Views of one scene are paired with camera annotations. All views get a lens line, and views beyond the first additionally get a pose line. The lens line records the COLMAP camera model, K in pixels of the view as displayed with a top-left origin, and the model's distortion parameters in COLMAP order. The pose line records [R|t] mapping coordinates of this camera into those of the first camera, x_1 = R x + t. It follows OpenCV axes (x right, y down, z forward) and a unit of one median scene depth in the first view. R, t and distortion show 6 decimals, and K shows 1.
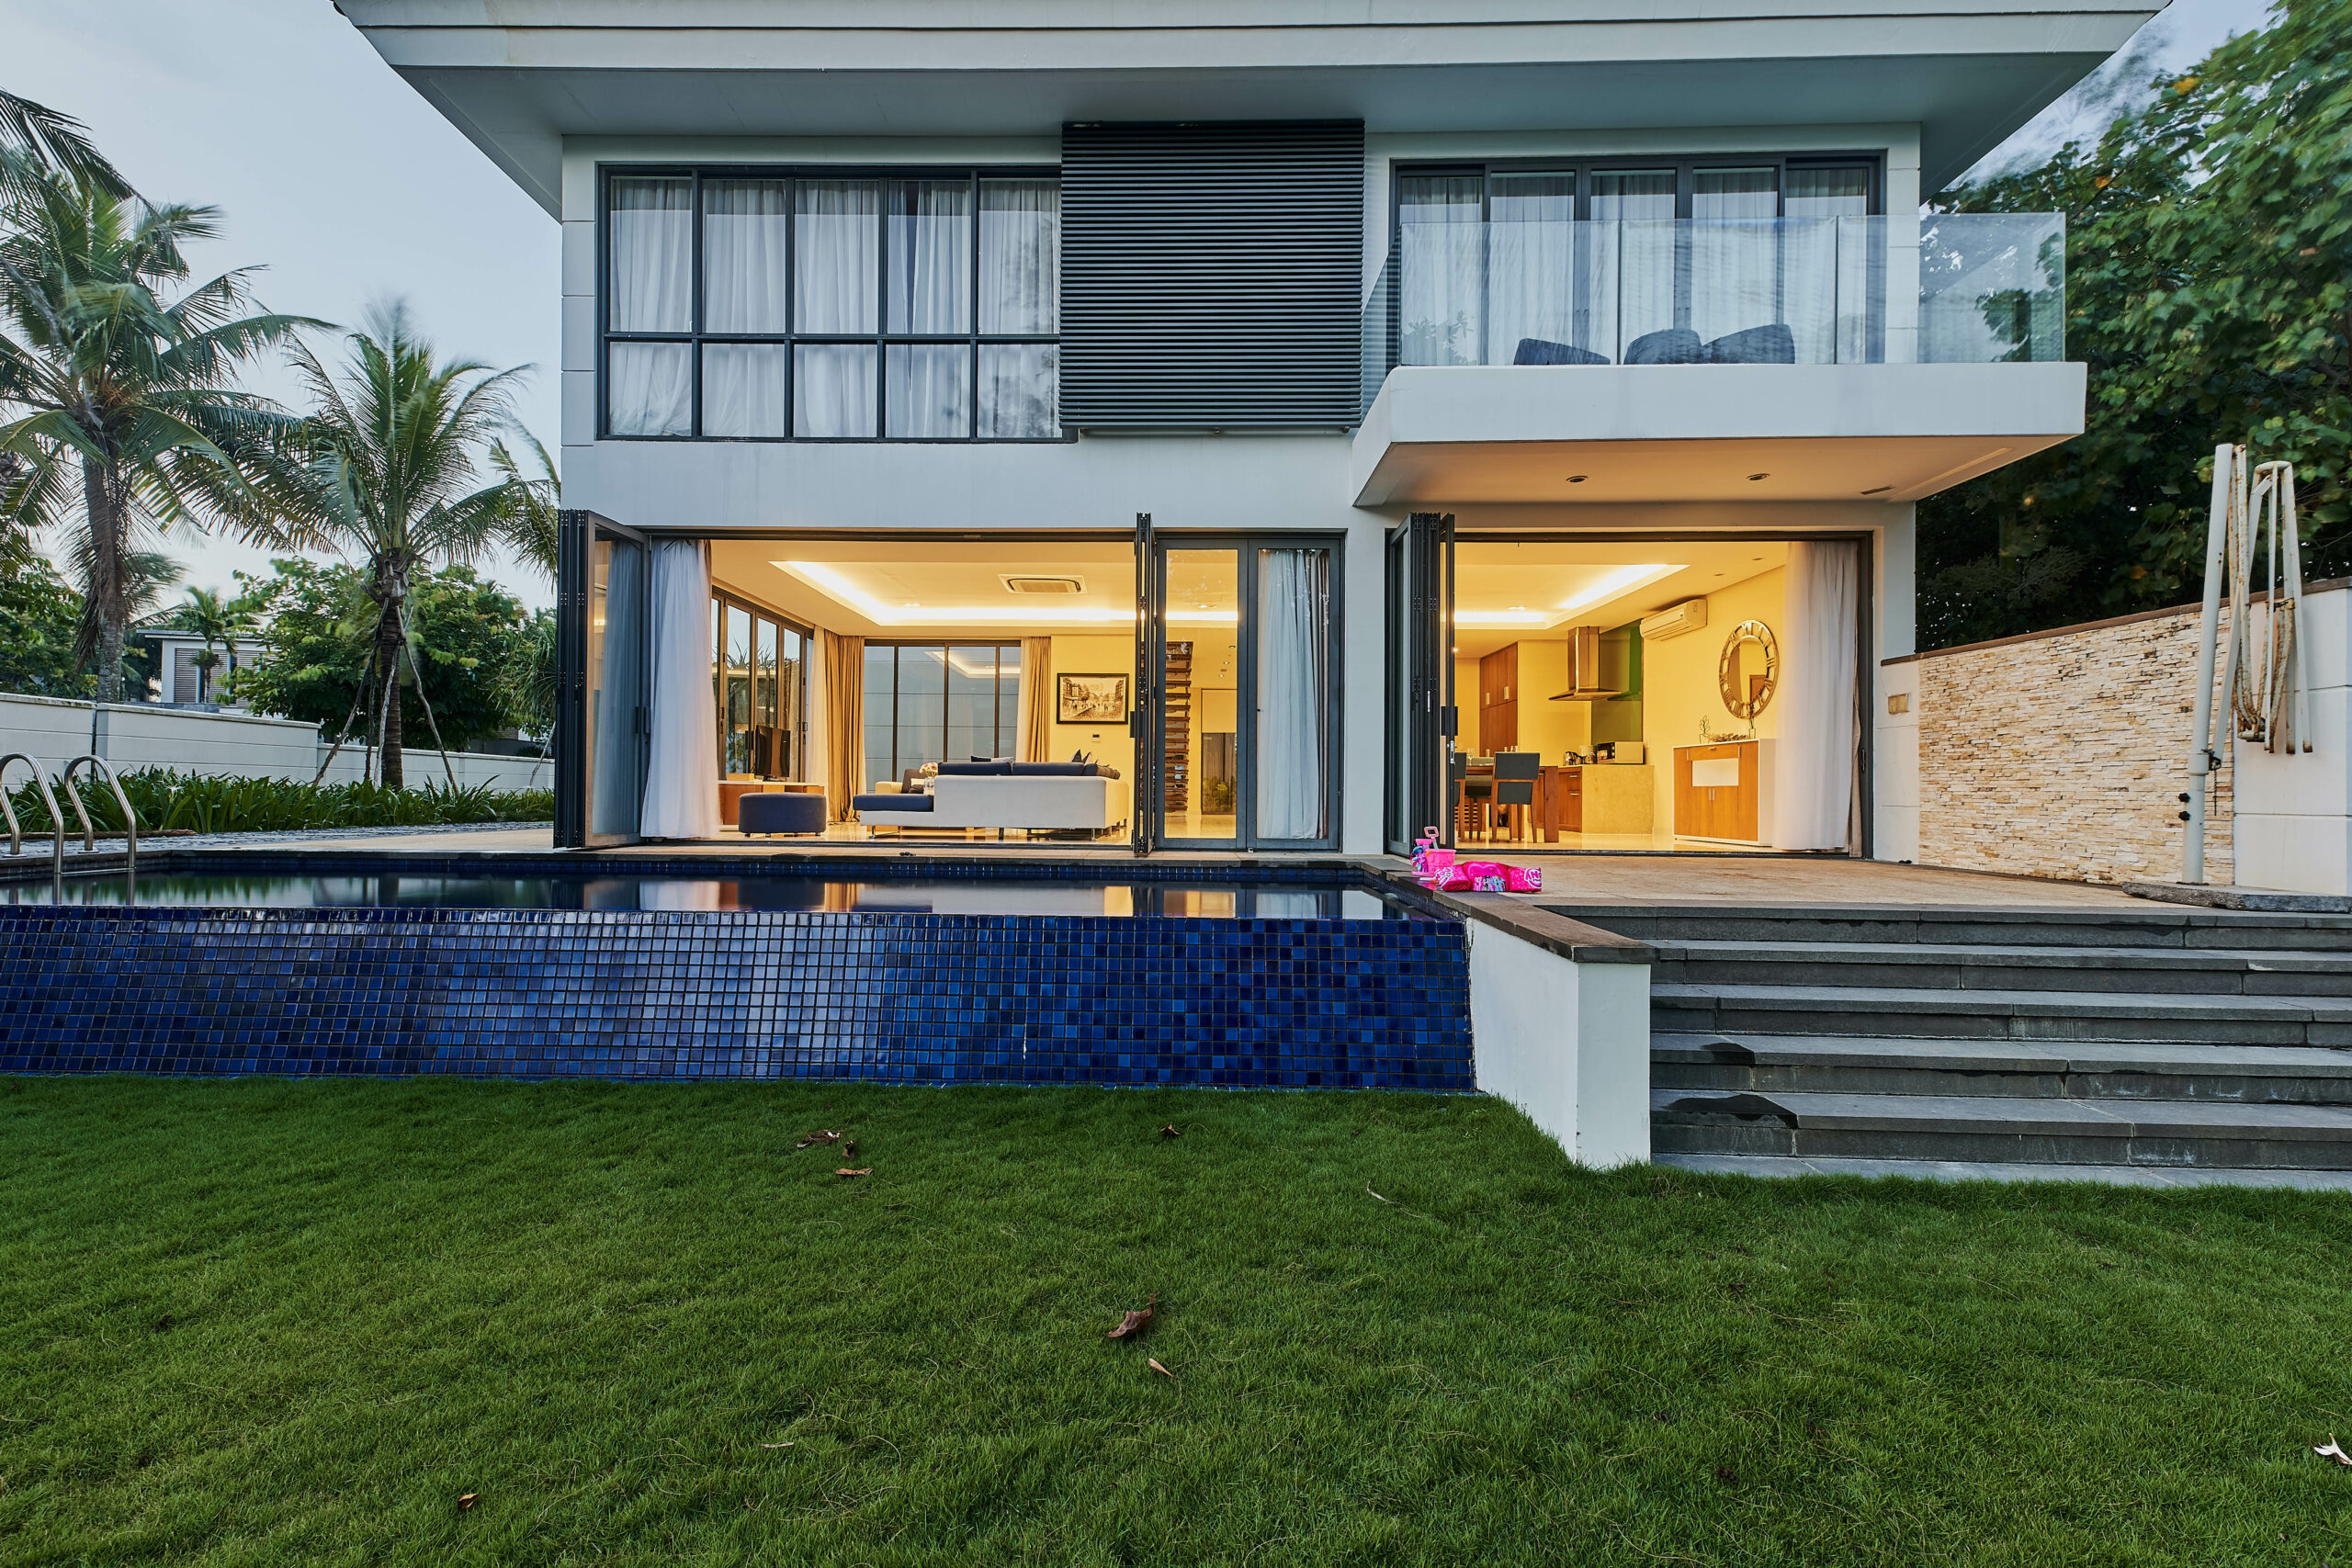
lens RADIAL K [[979.5, 0, 1171.4], [0, 979.5, 766.7], [0, 0, 1]] dist [0.000990, 0.000022]
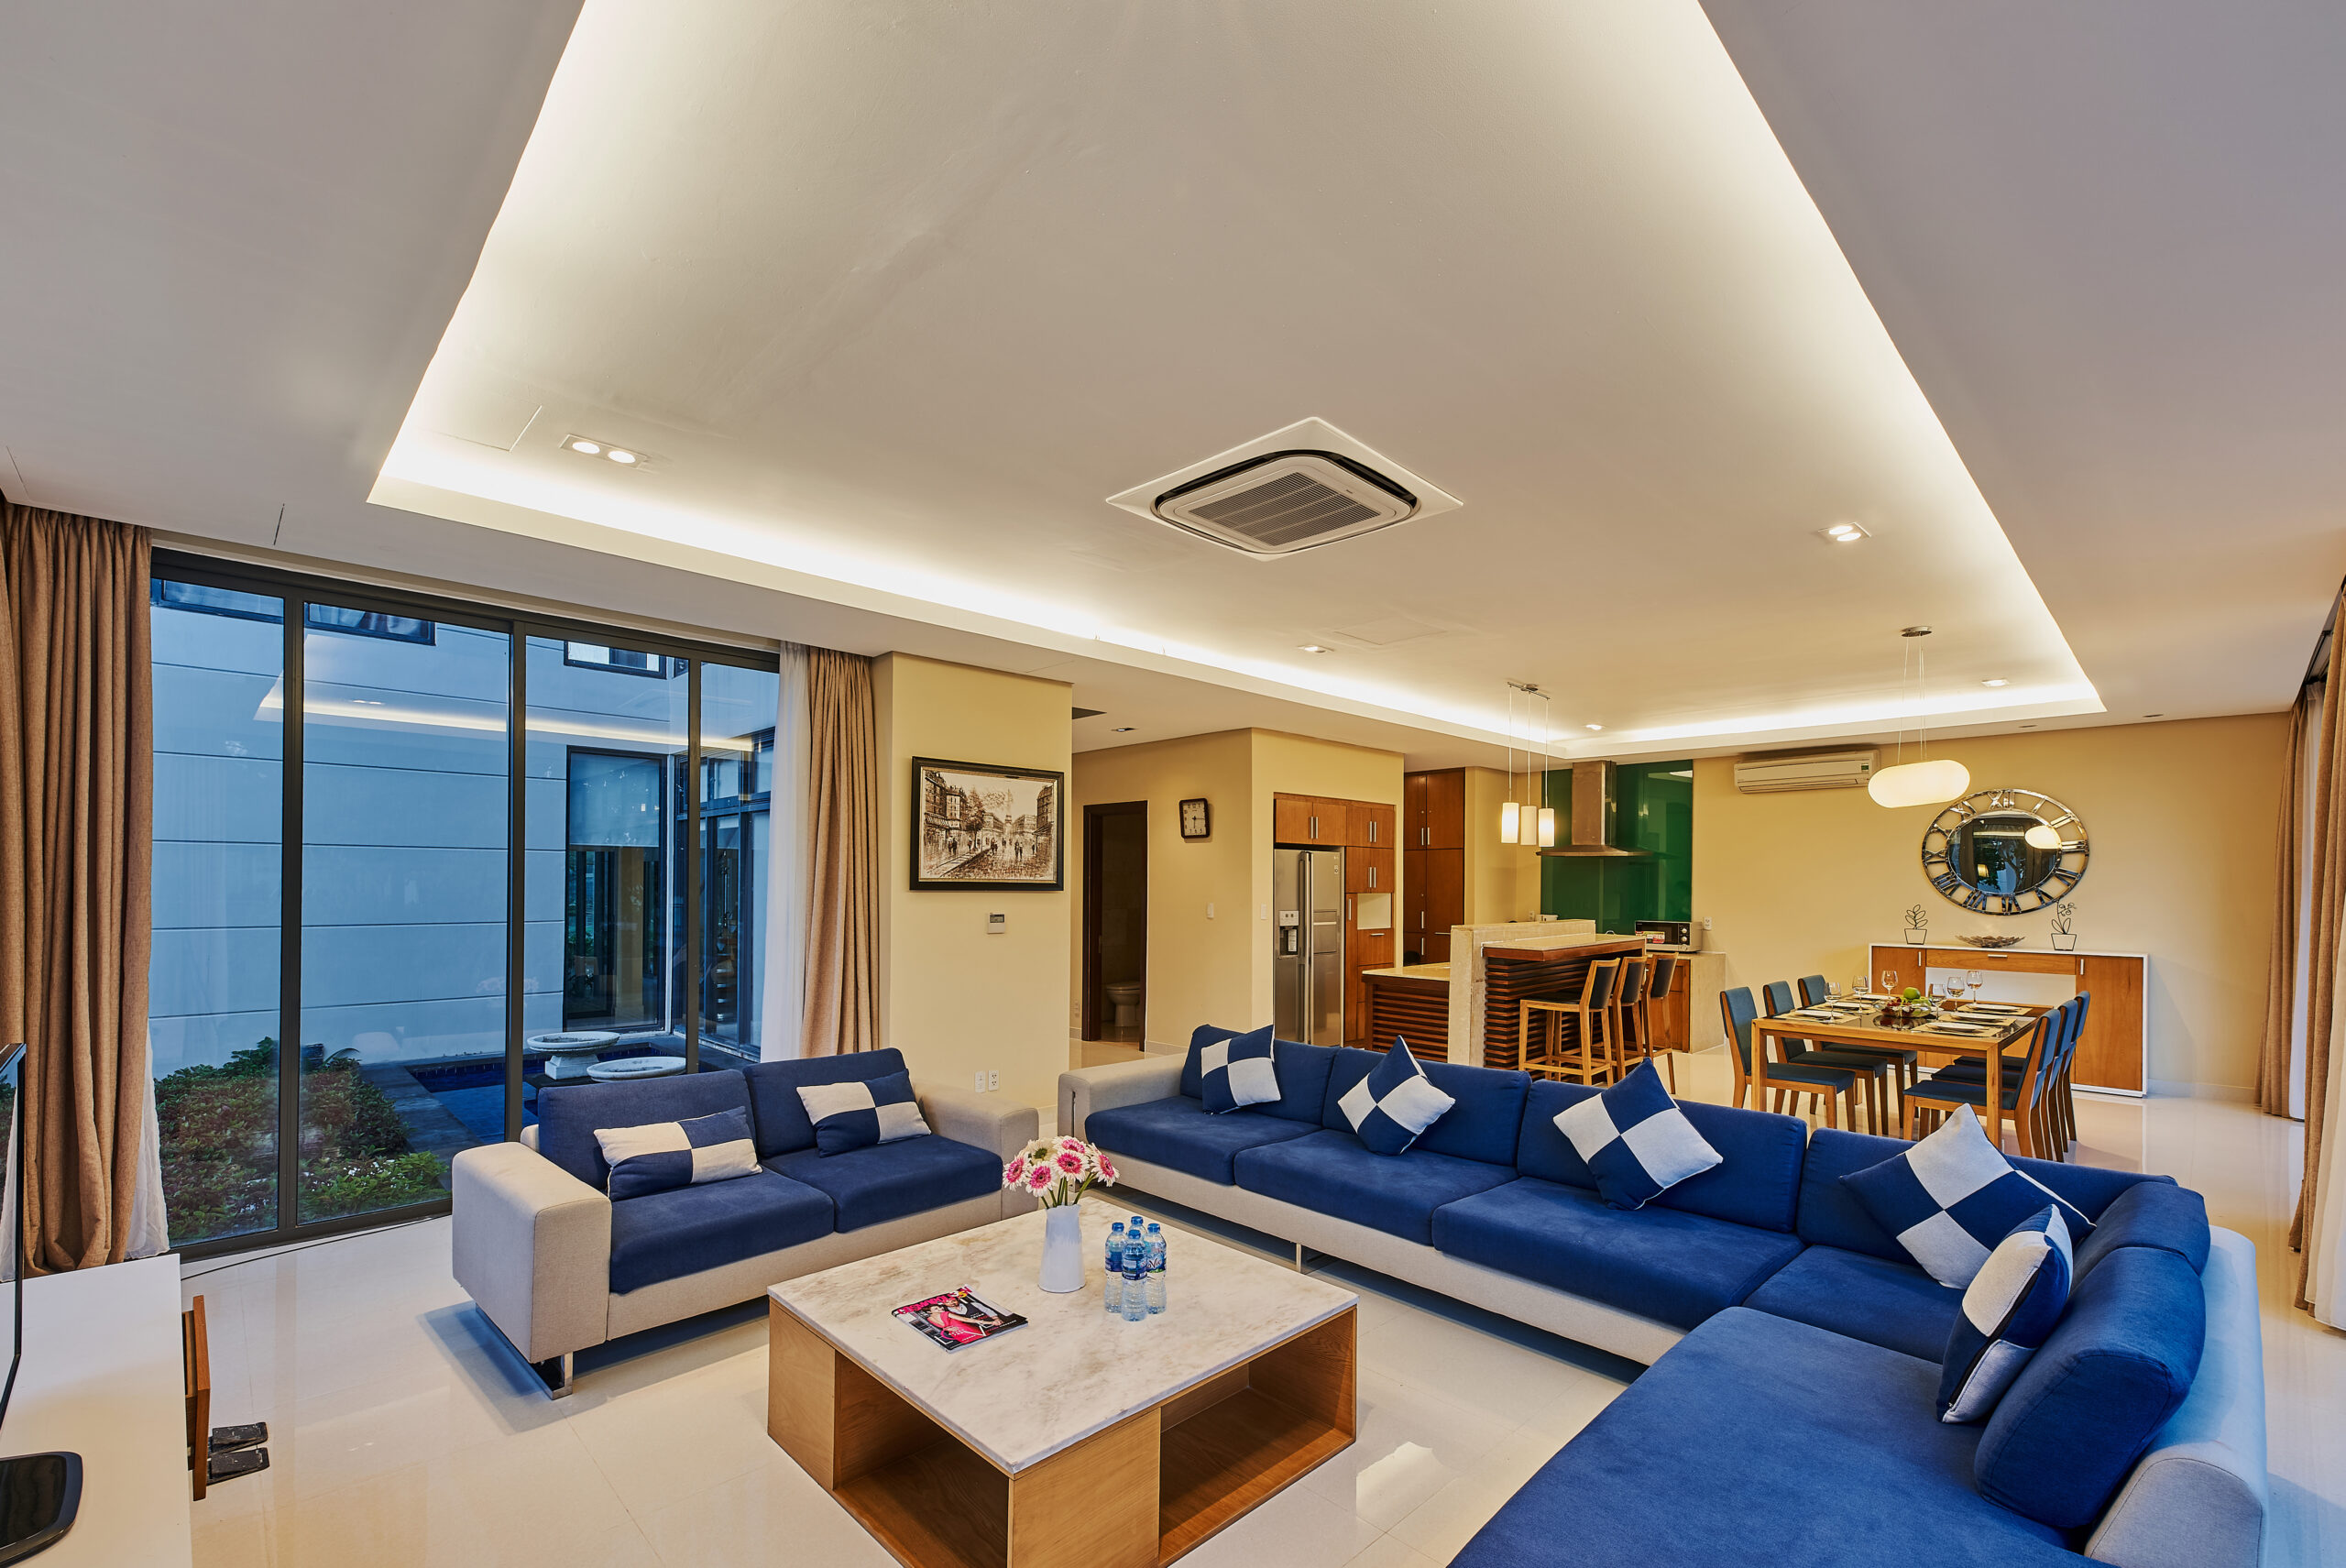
lens RADIAL K [[1010.2, 0, 1146.8], [0, 1010.2, 879.9], [0, 0, 1]] dist [-0.000081, -0.000147]
pose [[0.705139, -0.001649, 0.709067, -0.333968], [-0.020419, 0.999535, 0.022630, -0.058508], [-0.708775, -0.030436, 0.704777, 0.658061]]
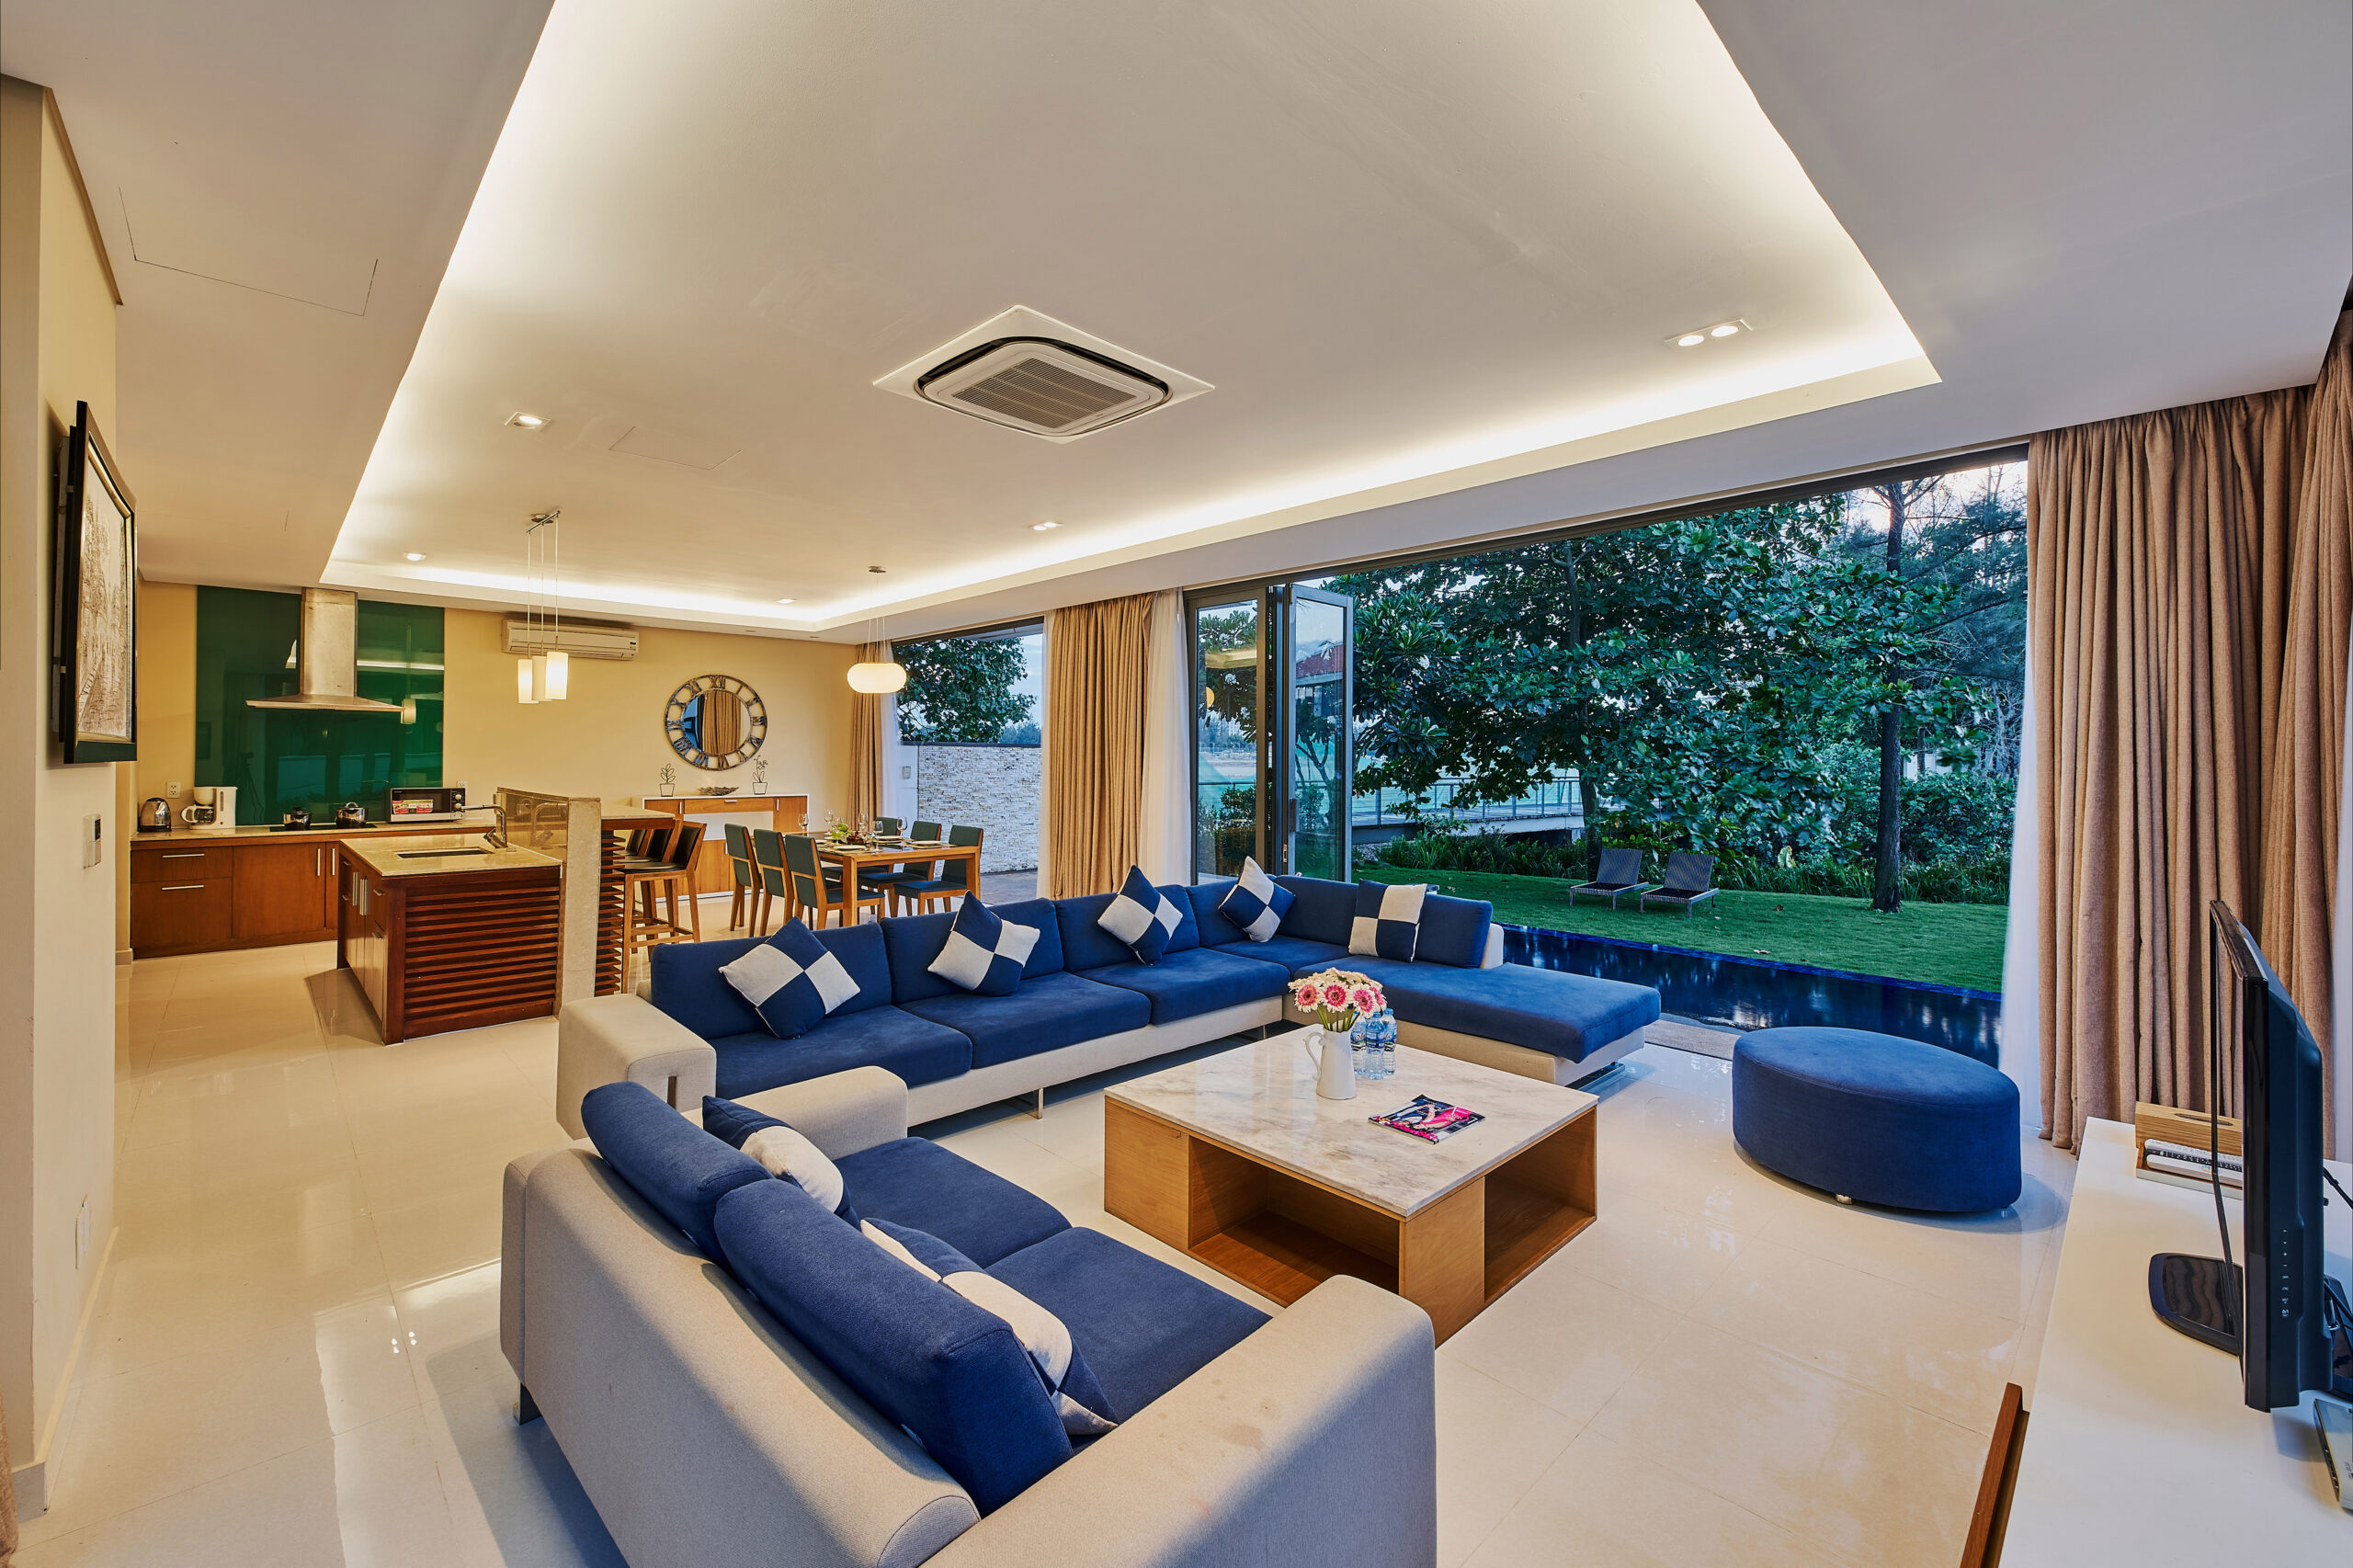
lens RADIAL K [[980.0, 0, 1171.9], [0, 980.0, 766.6], [0, 0, 1]] dist [0.000990, 0.000022]
pose [[-0.730323, -0.012496, 0.682988, -0.323275], [-0.024532, 0.999668, -0.007942, -0.040617], [-0.682661, -0.022555, -0.730387, 1.020368]]
